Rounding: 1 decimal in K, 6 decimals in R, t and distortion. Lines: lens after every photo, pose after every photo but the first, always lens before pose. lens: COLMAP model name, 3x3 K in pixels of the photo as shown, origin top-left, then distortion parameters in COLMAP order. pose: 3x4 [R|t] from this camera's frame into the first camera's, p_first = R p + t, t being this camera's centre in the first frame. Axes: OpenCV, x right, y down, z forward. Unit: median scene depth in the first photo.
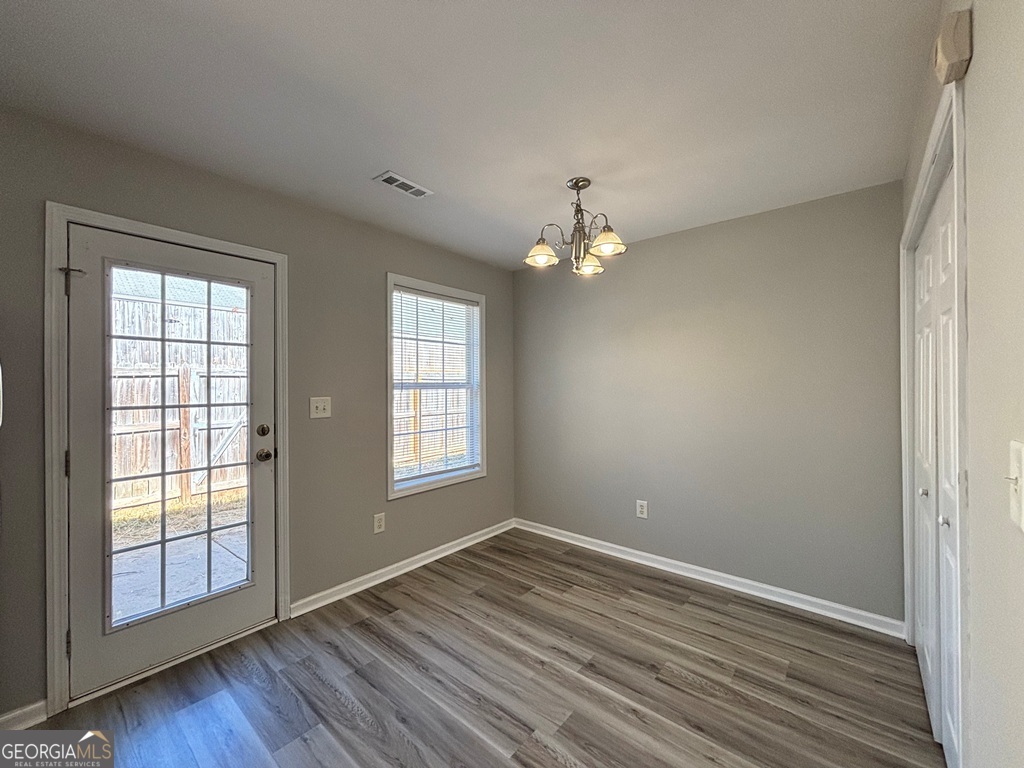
lens RADIAL K [[417.6, 0, 506.4], [0, 417.6, 382.2], [0, 0, 1]] dist [0.000221, 0.002143]
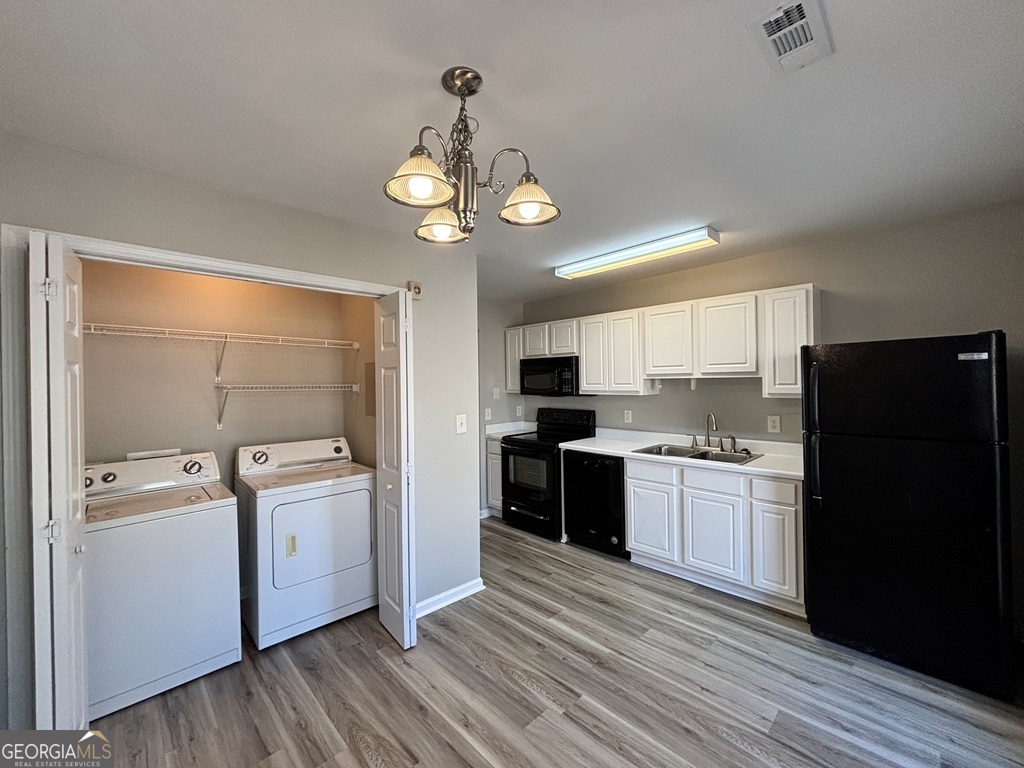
lens RADIAL K [[417.6, 0, 512.6], [0, 417.6, 378.8], [0, 0, 1]] dist [0.000221, 0.002143]
pose [[-0.994884, 0.024385, 0.098036, 0.052607], [0.023192, 0.999643, -0.013292, -0.055665], [-0.098325, -0.010951, -0.995094, 1.629525]]
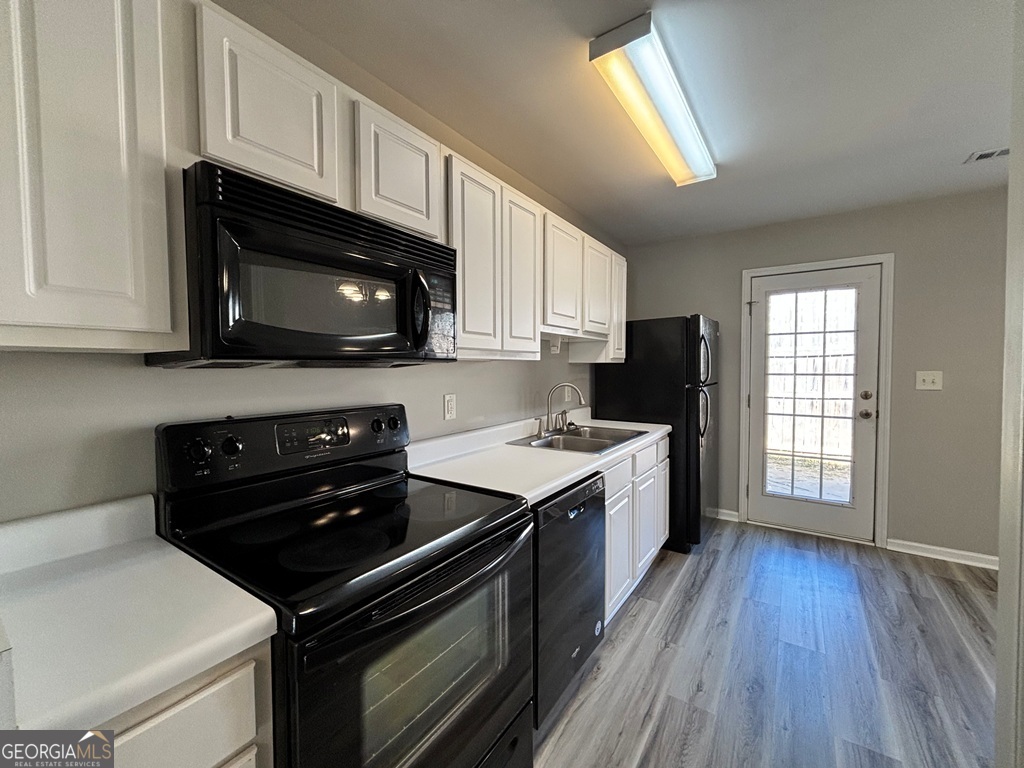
lens RADIAL K [[417.6, 0, 513.9], [0, 417.6, 382.5], [0, 0, 1]] dist [0.000221, 0.002143]
pose [[0.104497, 0.042038, -0.993636, 0.640469], [0.007985, 0.999039, 0.043106, 0.010266], [0.994493, -0.012439, 0.104061, -0.246255]]
